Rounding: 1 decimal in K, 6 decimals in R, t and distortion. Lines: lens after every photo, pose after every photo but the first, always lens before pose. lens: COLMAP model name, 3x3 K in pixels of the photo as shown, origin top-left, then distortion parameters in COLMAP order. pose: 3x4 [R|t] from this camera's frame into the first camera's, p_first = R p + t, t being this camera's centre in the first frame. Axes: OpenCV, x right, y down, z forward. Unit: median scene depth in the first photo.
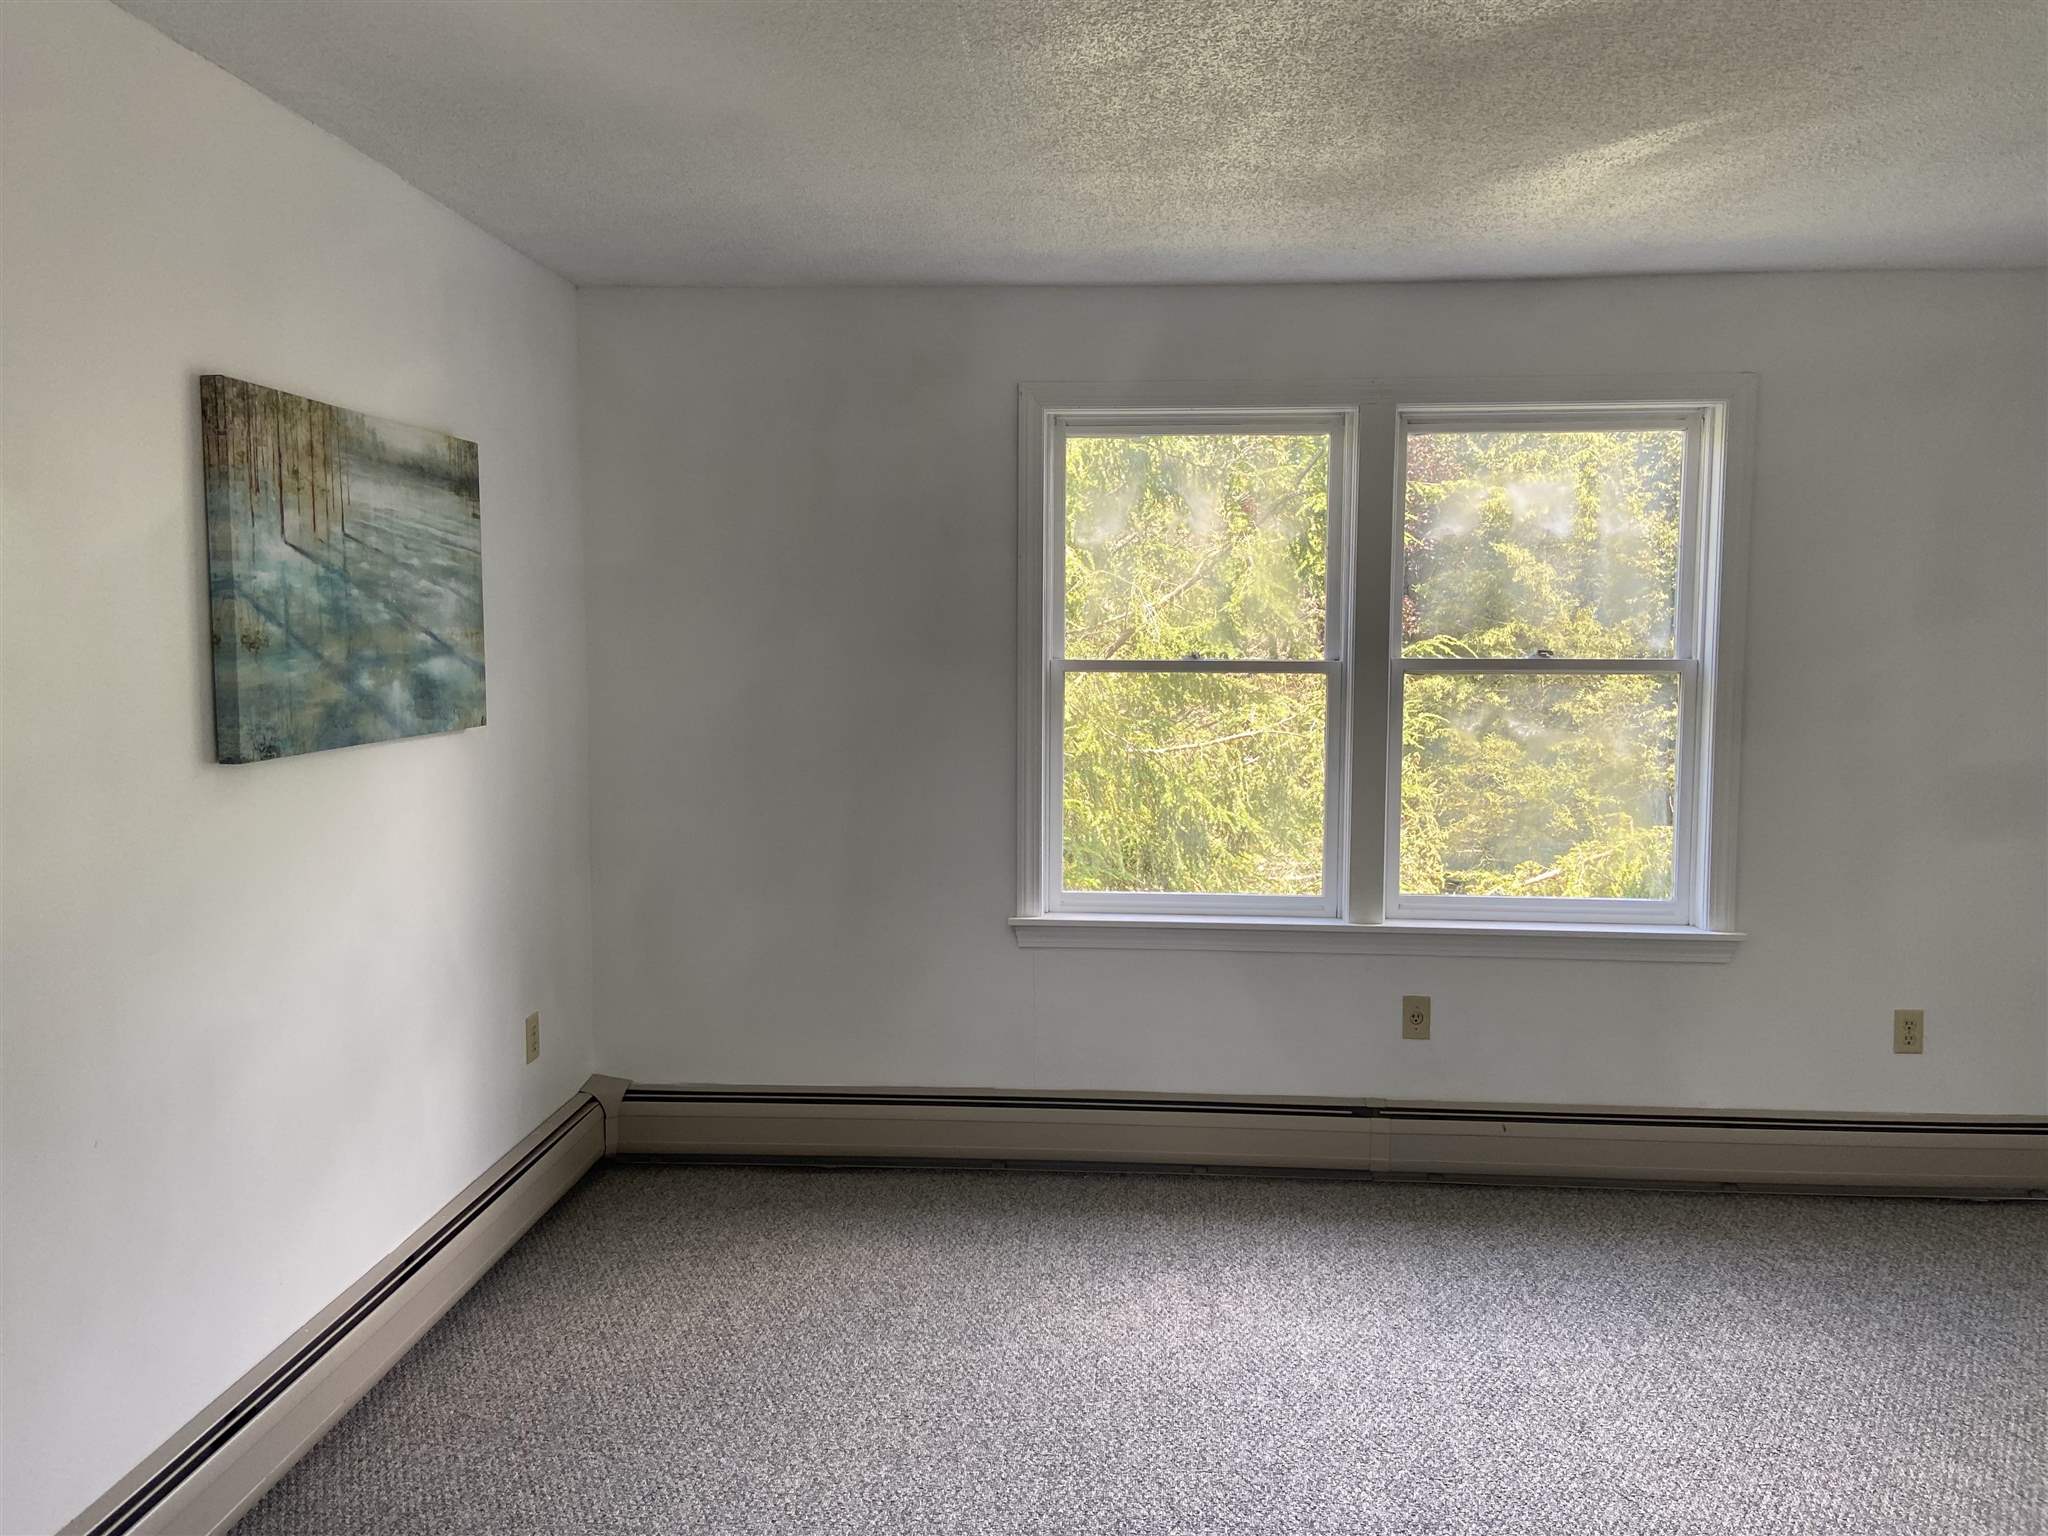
lens RADIAL K [[1554.9, 0, 1091.9], [0, 1554.9, 738.9], [0, 0, 1]] dist [0.118819, -0.147921]
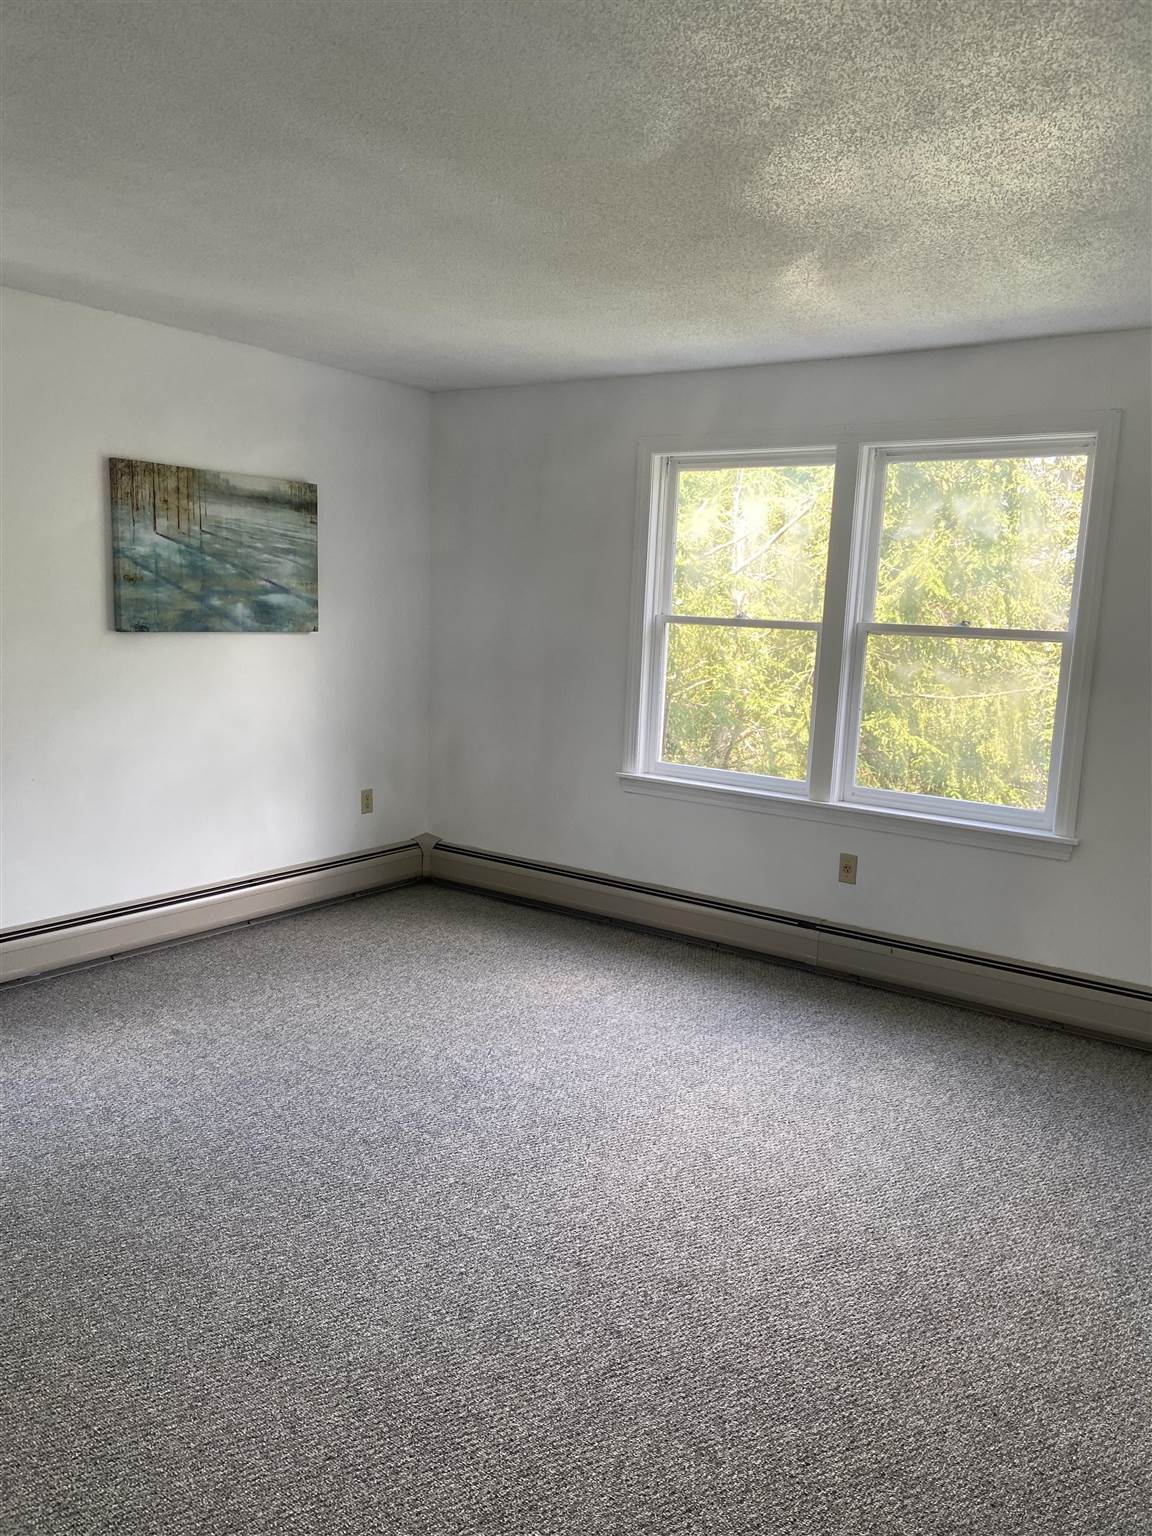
lens RADIAL K [[1166.1, 0, 594.0], [0, 1166.1, 772.0], [0, 0, 1]] dist [0.118819, -0.147921]
pose [[0.850955, 0.109173, -0.513768, 0.681538], [-0.074811, 0.993380, 0.087177, 0.011784], [0.519884, -0.035748, 0.853489, -0.071910]]
